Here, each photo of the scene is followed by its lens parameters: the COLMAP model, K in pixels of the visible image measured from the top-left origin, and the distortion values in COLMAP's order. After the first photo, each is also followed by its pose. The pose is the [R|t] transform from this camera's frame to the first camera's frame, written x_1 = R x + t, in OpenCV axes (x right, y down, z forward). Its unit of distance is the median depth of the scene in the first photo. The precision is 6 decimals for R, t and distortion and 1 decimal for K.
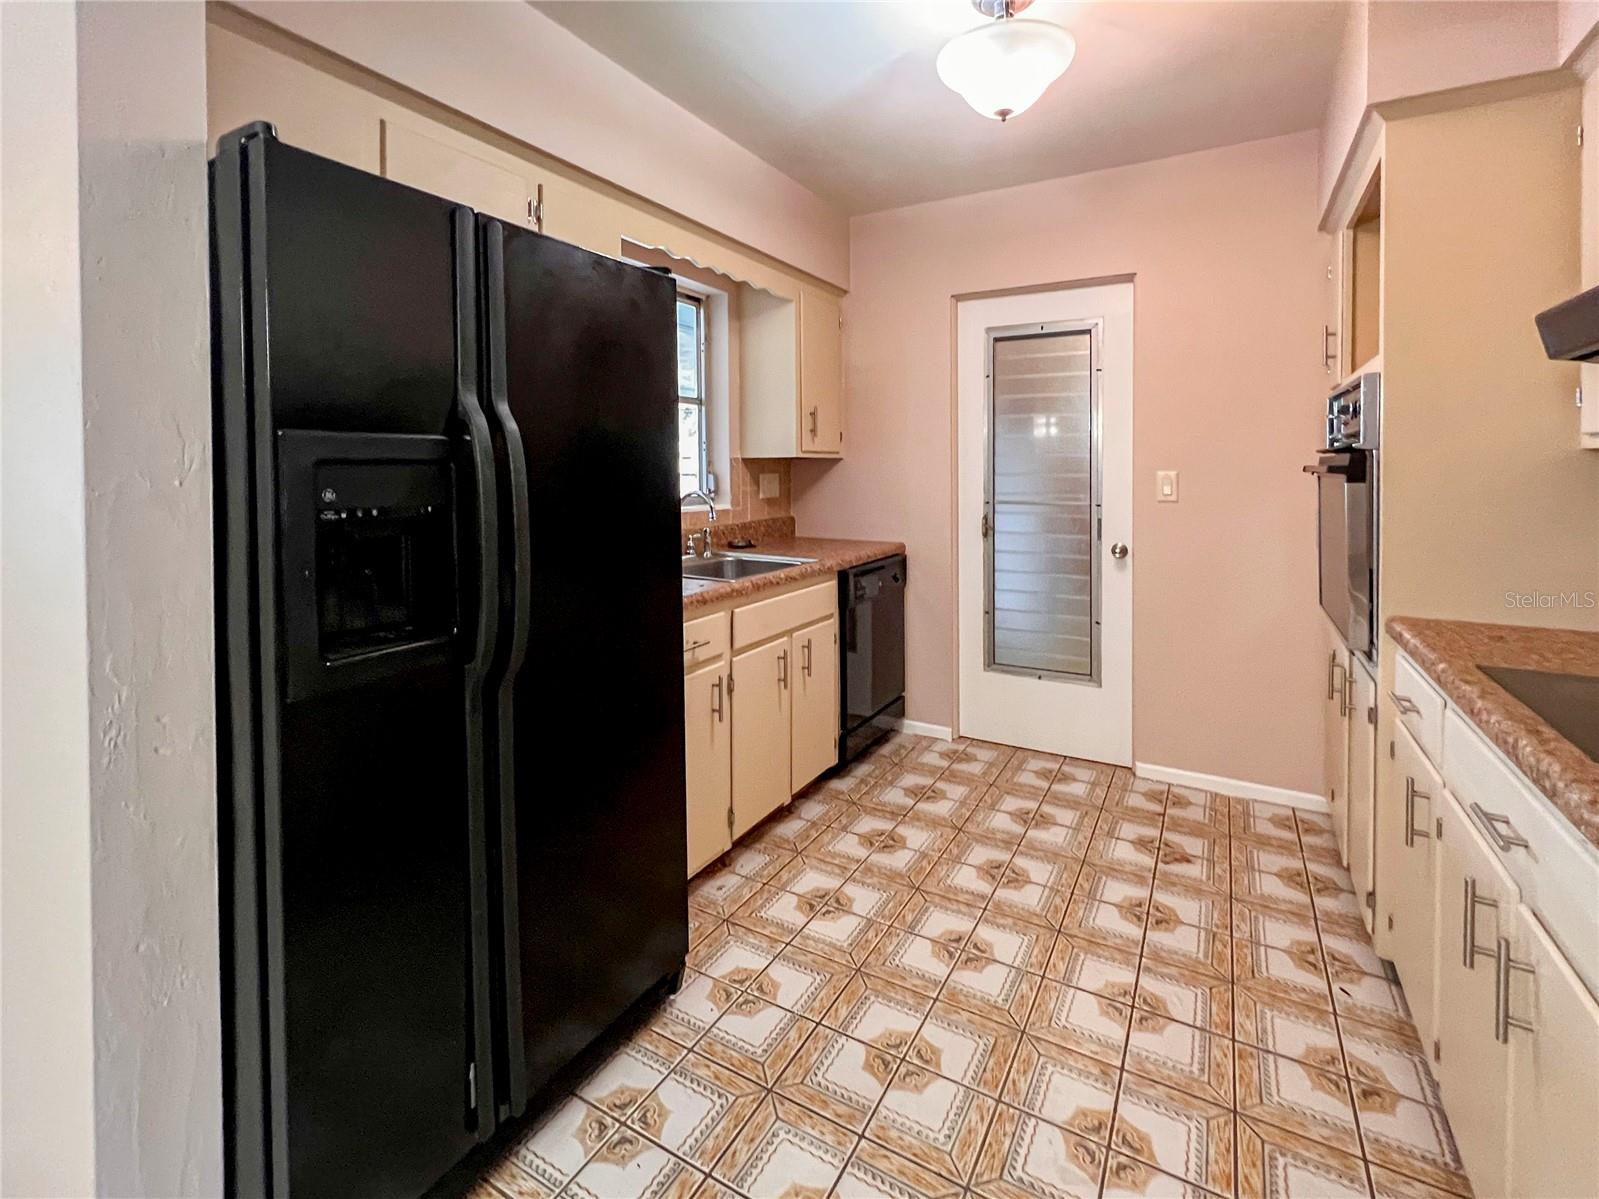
lens RADIAL K [[727.1, 0, 806.5], [0, 727.1, 599.1], [0, 0, 1]] dist [-0.003344, 0.001038]
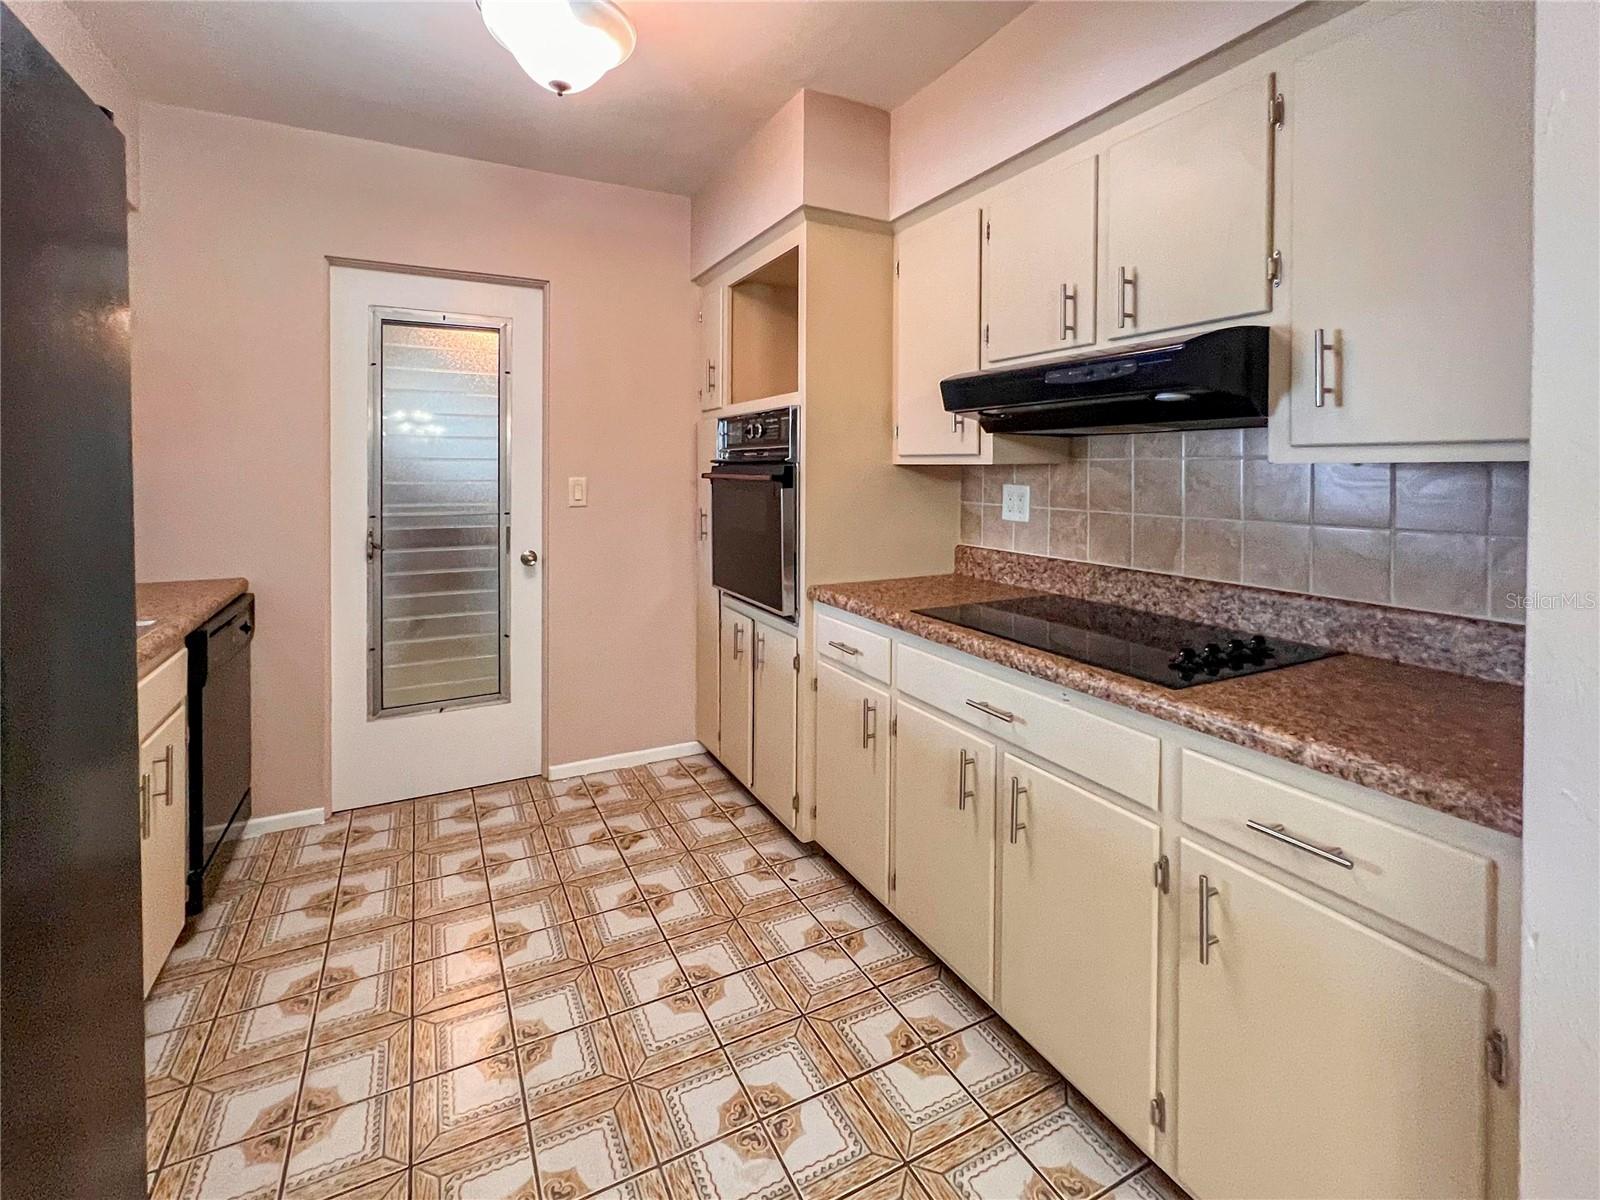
lens RADIAL K [[727.5, 0, 816.4], [0, 727.5, 569.0], [0, 0, 1]] dist [-0.003344, 0.001038]
pose [[0.537422, -0.114737, 0.835472, -0.196825], [0.147005, 0.988279, 0.041161, -0.039706], [-0.830402, 0.100698, 0.547990, 0.163508]]
